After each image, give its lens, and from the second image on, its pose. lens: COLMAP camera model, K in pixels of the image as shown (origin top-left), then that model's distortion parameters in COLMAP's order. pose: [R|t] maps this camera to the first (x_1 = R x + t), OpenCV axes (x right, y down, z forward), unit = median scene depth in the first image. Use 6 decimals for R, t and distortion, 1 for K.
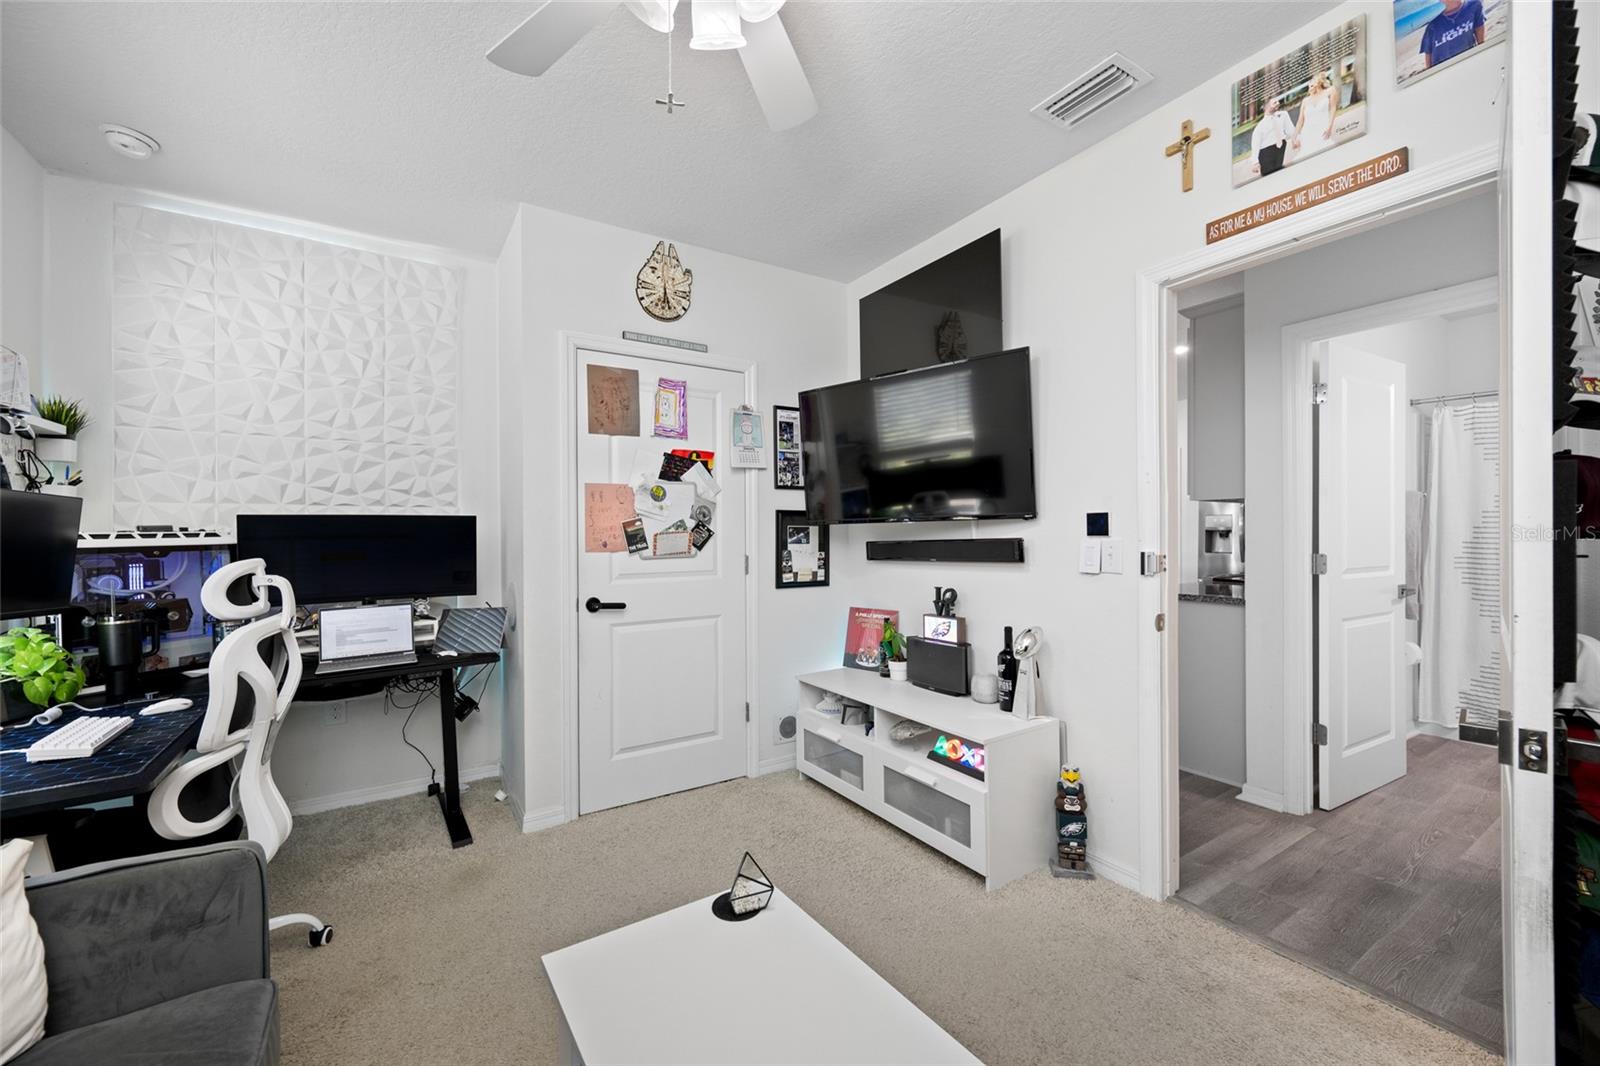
lens RADIAL K [[631.9, 0, 803.4], [0, 631.9, 533.4], [0, 0, 1]] dist [0.001829, -0.001193]
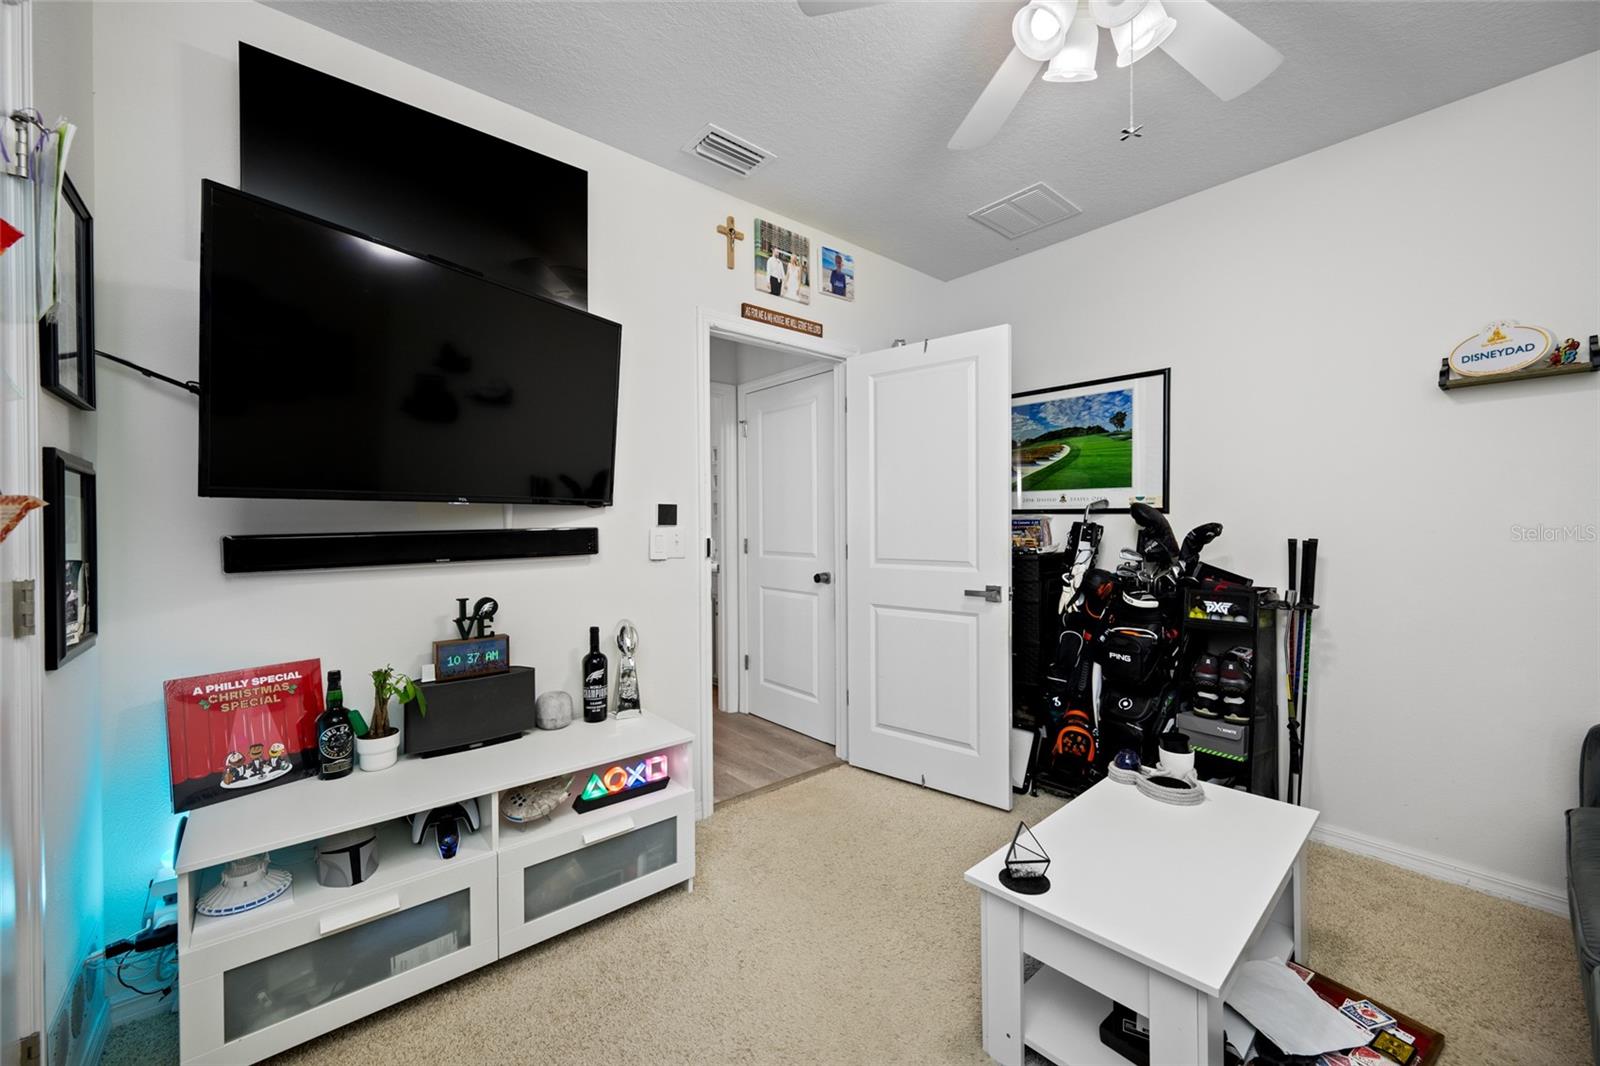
lens RADIAL K [[631.9, 0, 800.0], [0, 631.9, 528.7], [0, 0, 1]] dist [0.001829, -0.001193]
pose [[-0.140322, 0.002237, 0.990103, -0.618015], [0.000212, 0.999997, -0.002229, 0.011820], [-0.990106, -0.000103, -0.140322, 0.867541]]
